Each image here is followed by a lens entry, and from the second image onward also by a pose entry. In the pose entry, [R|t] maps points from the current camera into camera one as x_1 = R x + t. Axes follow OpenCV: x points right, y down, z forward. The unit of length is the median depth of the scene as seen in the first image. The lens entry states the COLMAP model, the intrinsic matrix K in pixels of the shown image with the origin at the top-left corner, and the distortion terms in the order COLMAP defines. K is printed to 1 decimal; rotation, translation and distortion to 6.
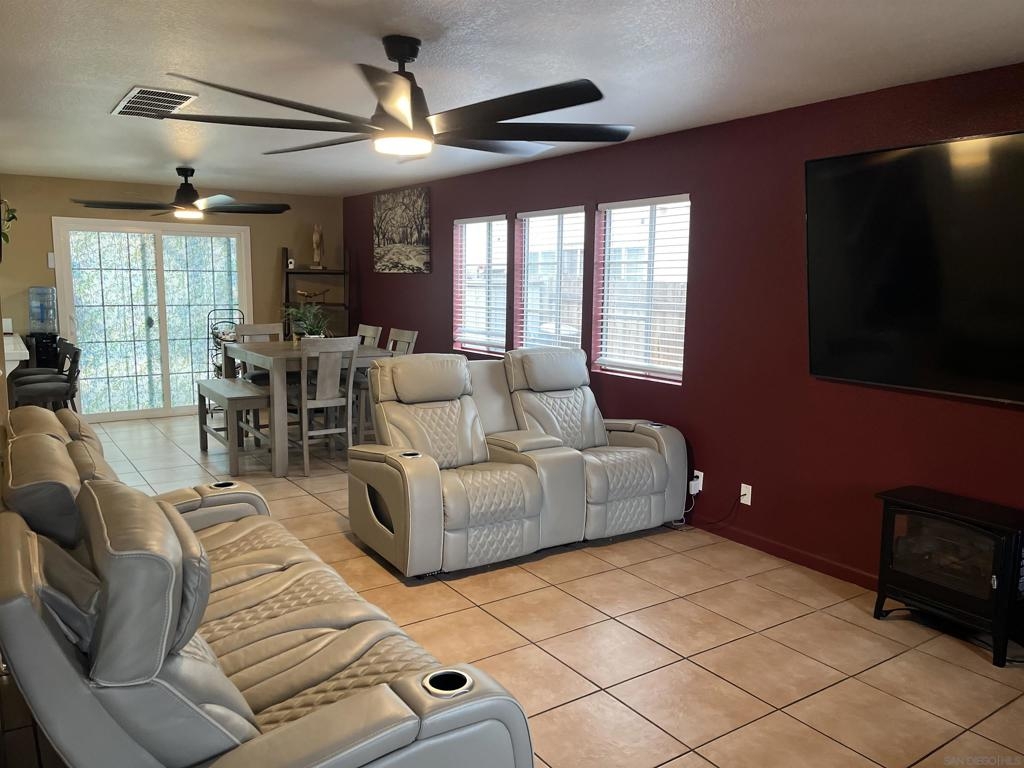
lens RADIAL K [[766.7, 0, 515.2], [0, 766.7, 384.4], [0, 0, 1]] dist [0.027539, 0.000993]
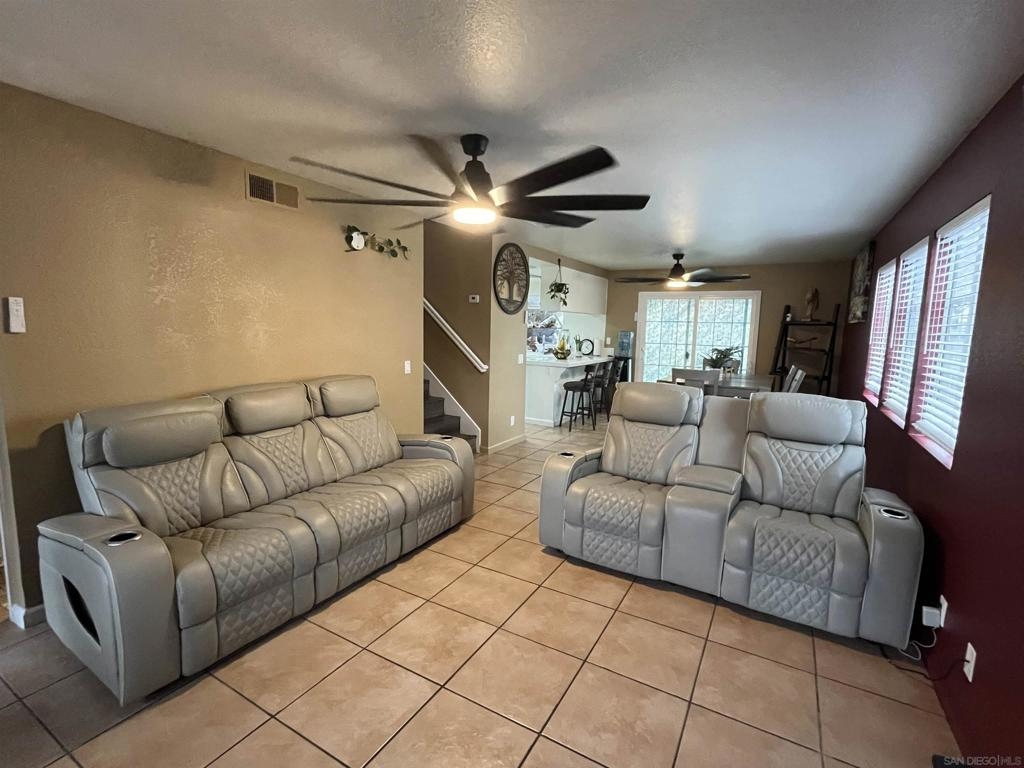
lens RADIAL K [[478.6, 0, 514.5], [0, 478.6, 384.1], [0, 0, 1]] dist [-0.000005, 0.000516]
pose [[0.443642, 0.111745, -0.889210, 0.293644], [-0.140343, 0.988617, 0.054218, -0.031353], [0.885147, 0.100741, 0.454274, 0.305613]]
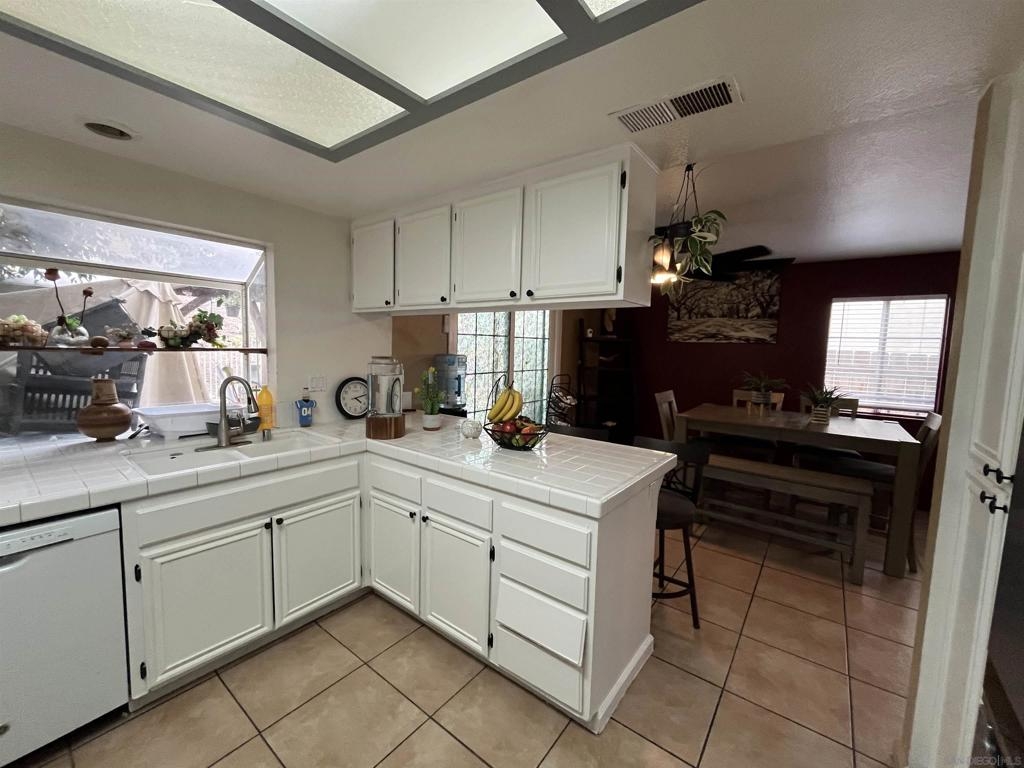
lens RADIAL K [[414.0, 0, 515.0], [0, 414.0, 383.1], [0, 0, 1]] dist [-0.001238, -0.000693]
pose [[0.948365, -0.015233, 0.316816, -0.748893], [0.027760, 0.998999, -0.035065, -0.082963], [-0.315965, 0.042049, 0.947839, 0.593677]]
